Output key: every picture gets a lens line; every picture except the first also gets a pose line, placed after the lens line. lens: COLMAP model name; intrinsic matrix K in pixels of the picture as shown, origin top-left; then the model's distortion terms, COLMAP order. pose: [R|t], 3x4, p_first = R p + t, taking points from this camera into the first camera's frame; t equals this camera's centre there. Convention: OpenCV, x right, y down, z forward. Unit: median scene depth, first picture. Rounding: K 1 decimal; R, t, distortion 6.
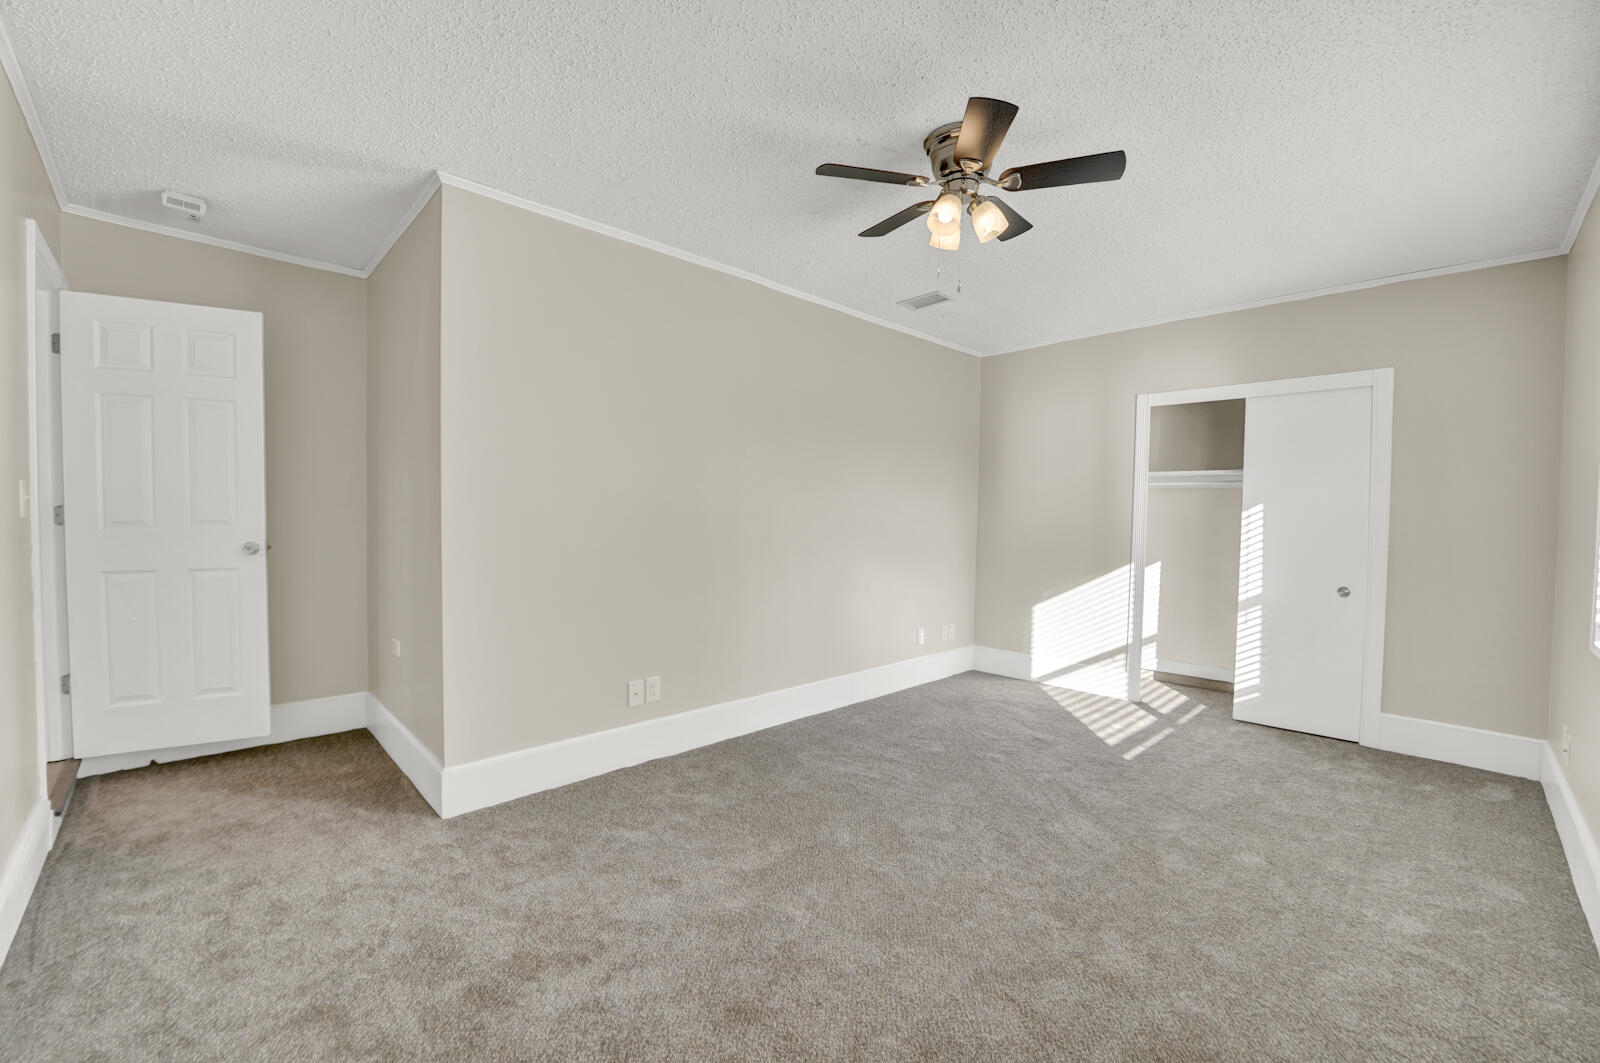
lens RADIAL K [[629.0, 0, 800.0], [0, 629.0, 531.5], [0, 0, 1]] dist [-0.000390, -0.000055]
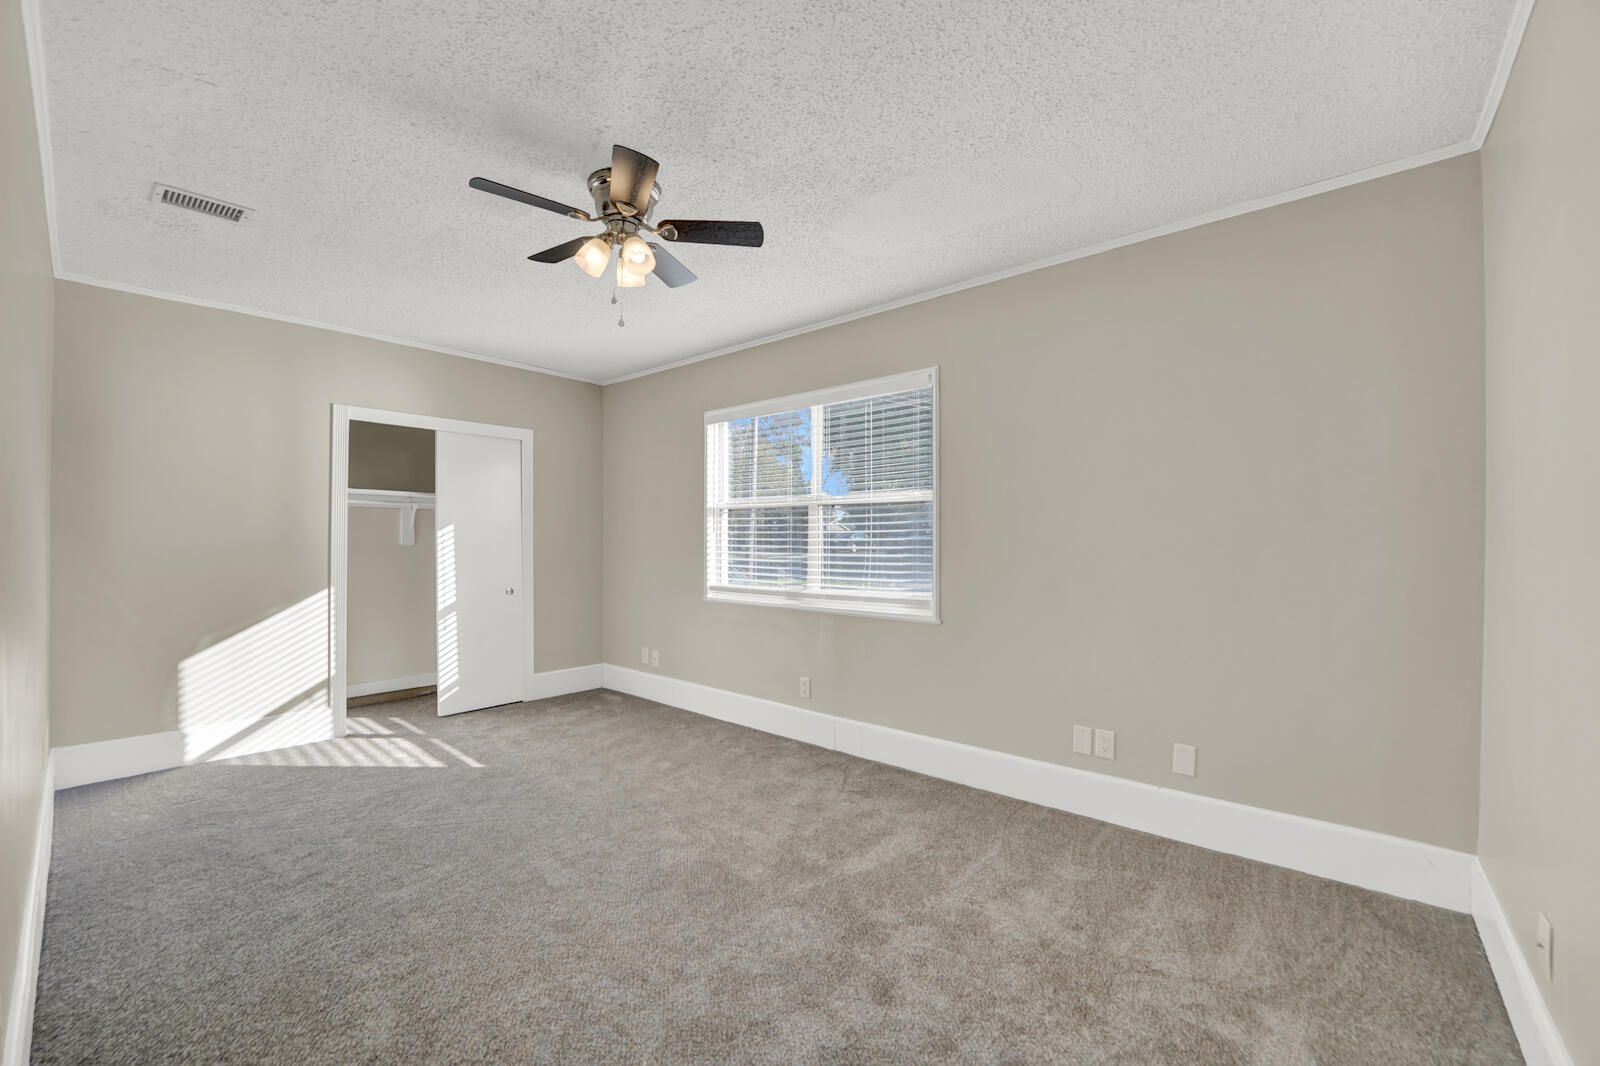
lens RADIAL K [[651.2, 0, 786.4], [0, 651.2, 535.3], [0, 0, 1]] dist [-0.025893, 0.000617]
pose [[-0.031453, -0.011869, 0.999435, -0.470741], [0.020499, 0.999712, 0.012517, -0.025623], [-0.999295, 0.020882, -0.031201, 0.413486]]
